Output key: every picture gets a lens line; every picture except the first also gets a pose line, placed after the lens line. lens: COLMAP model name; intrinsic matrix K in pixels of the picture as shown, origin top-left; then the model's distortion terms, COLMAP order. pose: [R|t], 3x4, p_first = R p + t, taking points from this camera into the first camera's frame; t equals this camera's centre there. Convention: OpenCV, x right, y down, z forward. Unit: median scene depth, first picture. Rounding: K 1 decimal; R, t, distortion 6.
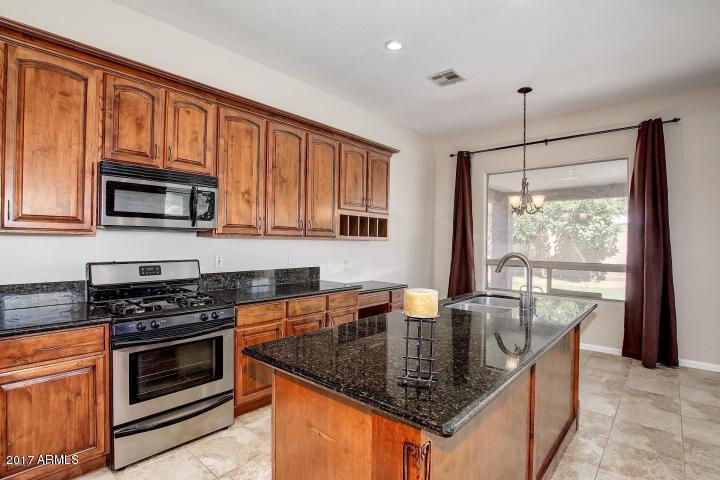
lens RADIAL K [[366.2, 0, 362.3], [0, 366.2, 240.2], [0, 0, 1]] dist [-0.032970, 0.001480]
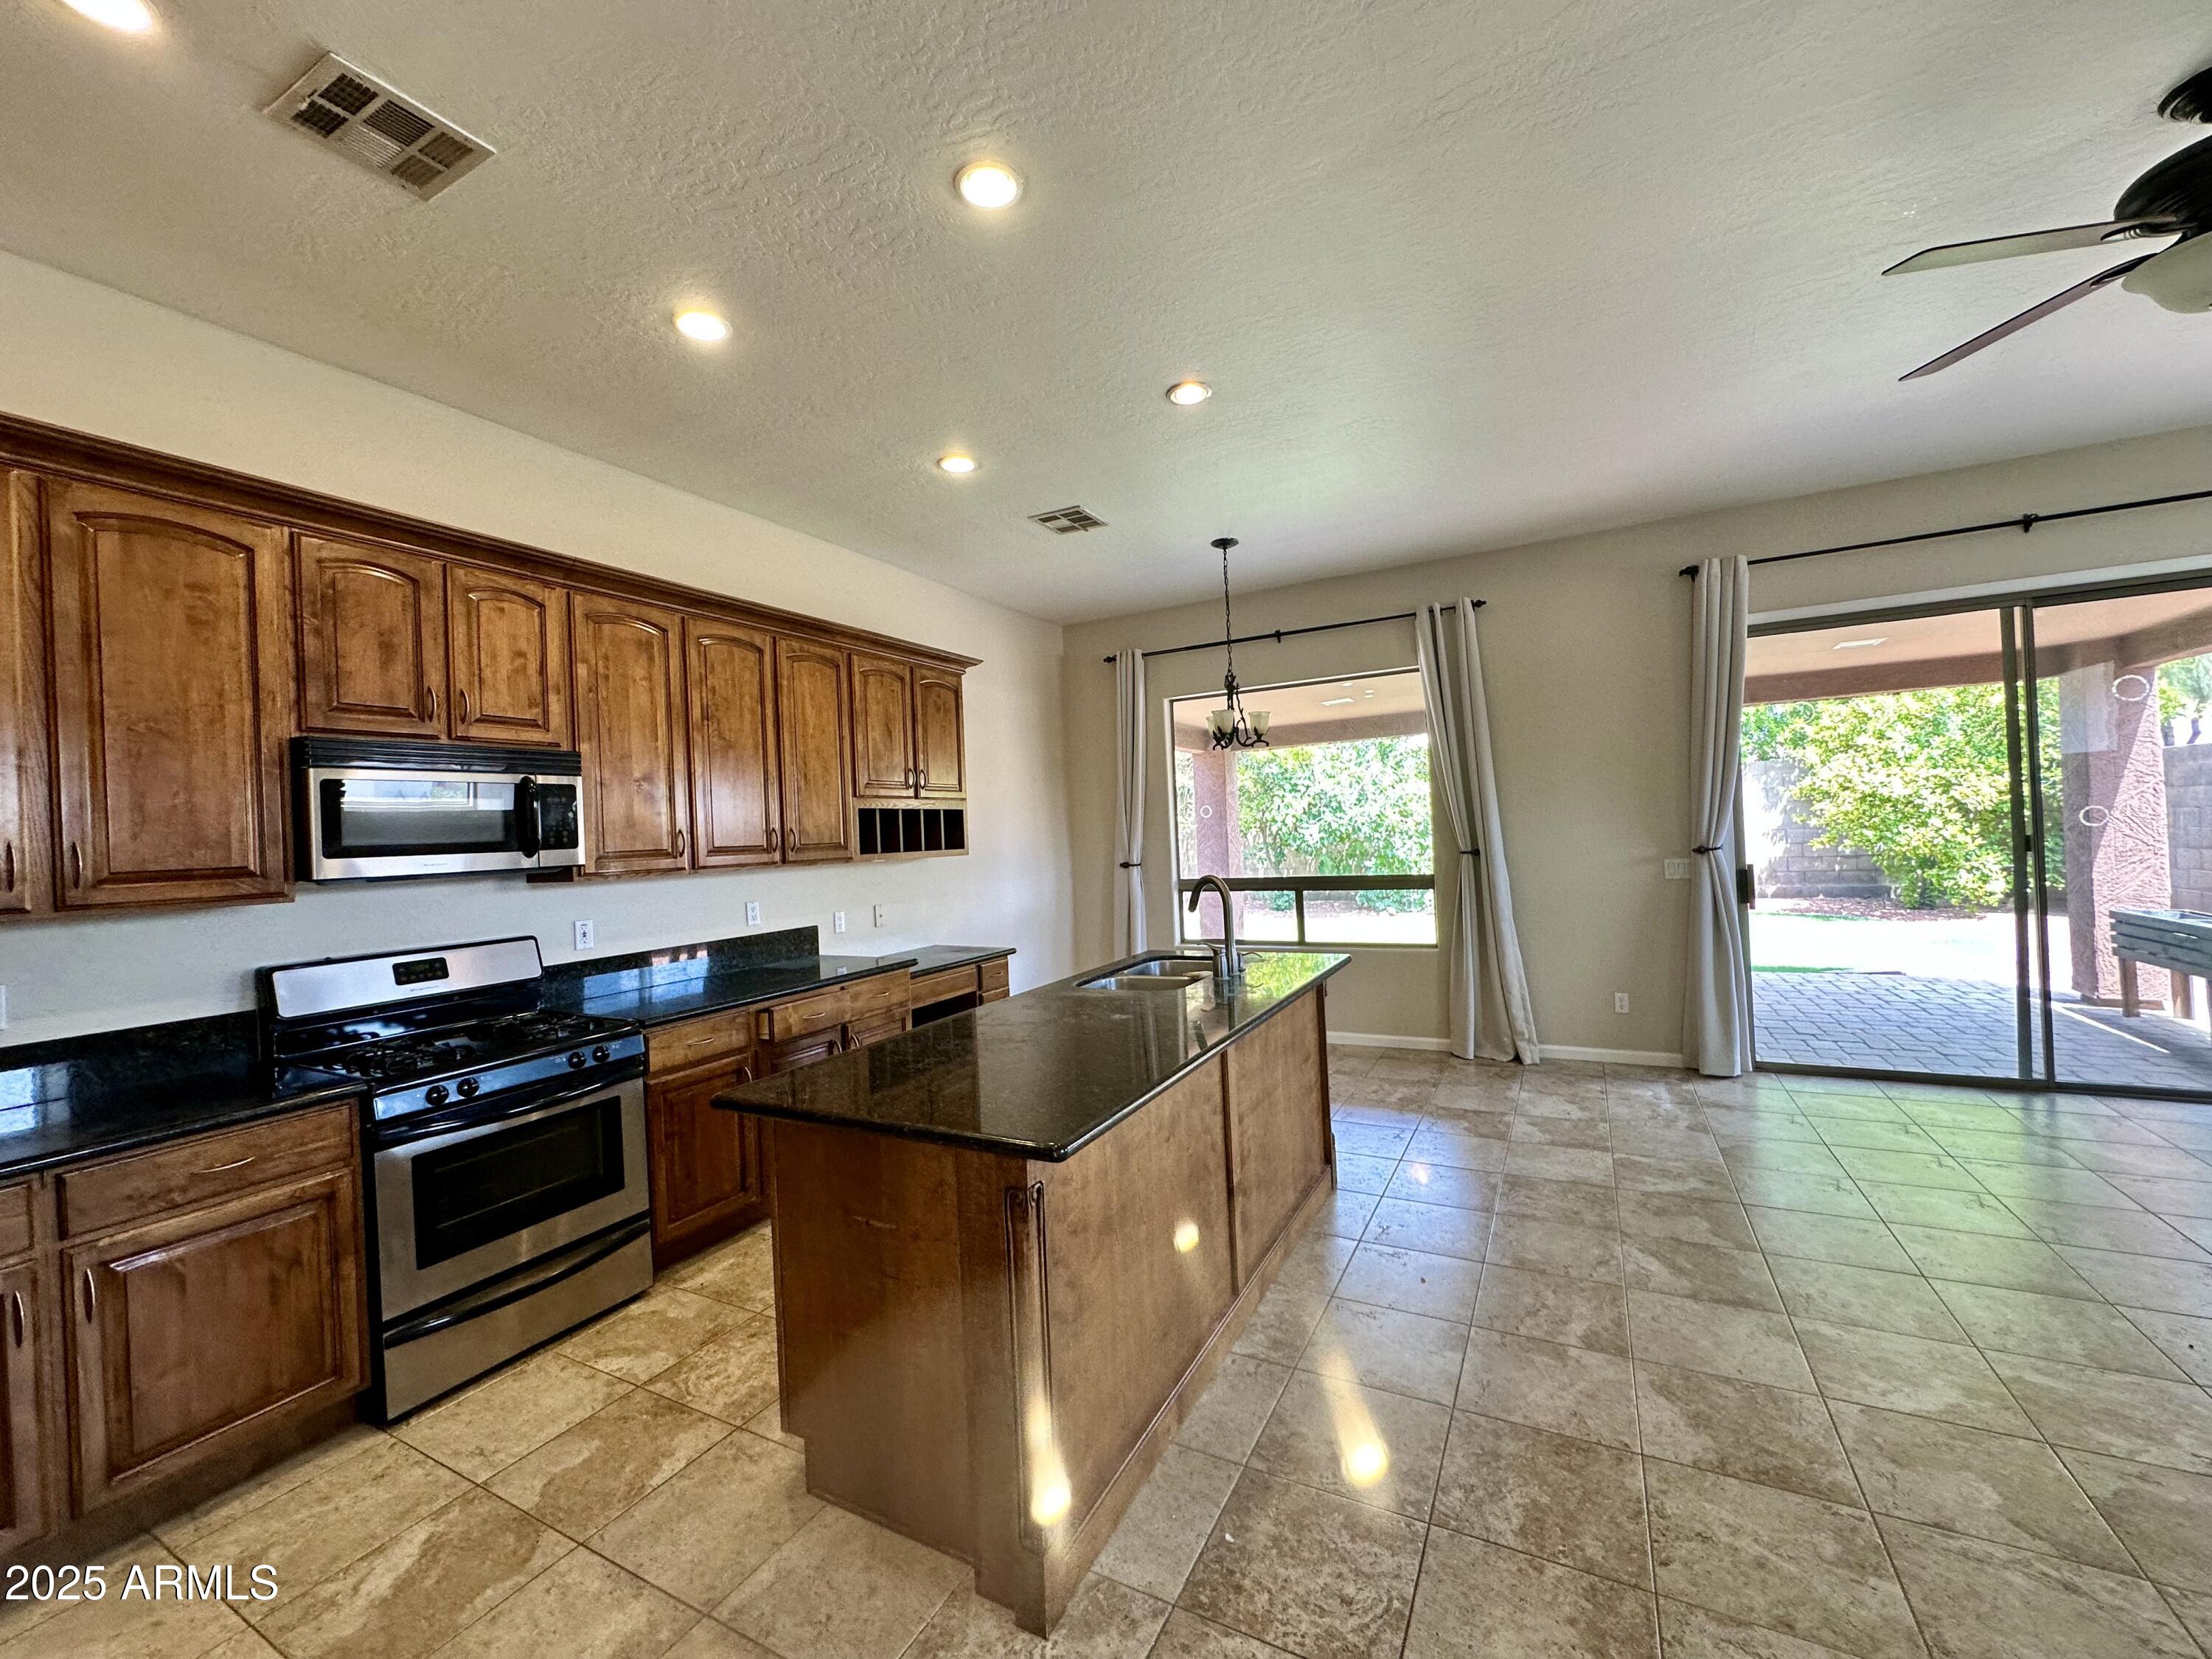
lens RADIAL K [[881.8, 0, 1115.4], [0, 881.8, 821.1], [0, 0, 1]] dist [0.000926, -0.000979]
pose [[0.970606, -0.054268, 0.234474, -0.012249], [0.058416, 0.998234, -0.010773, -0.037466], [-0.233476, 0.024154, 0.972063, -0.238379]]
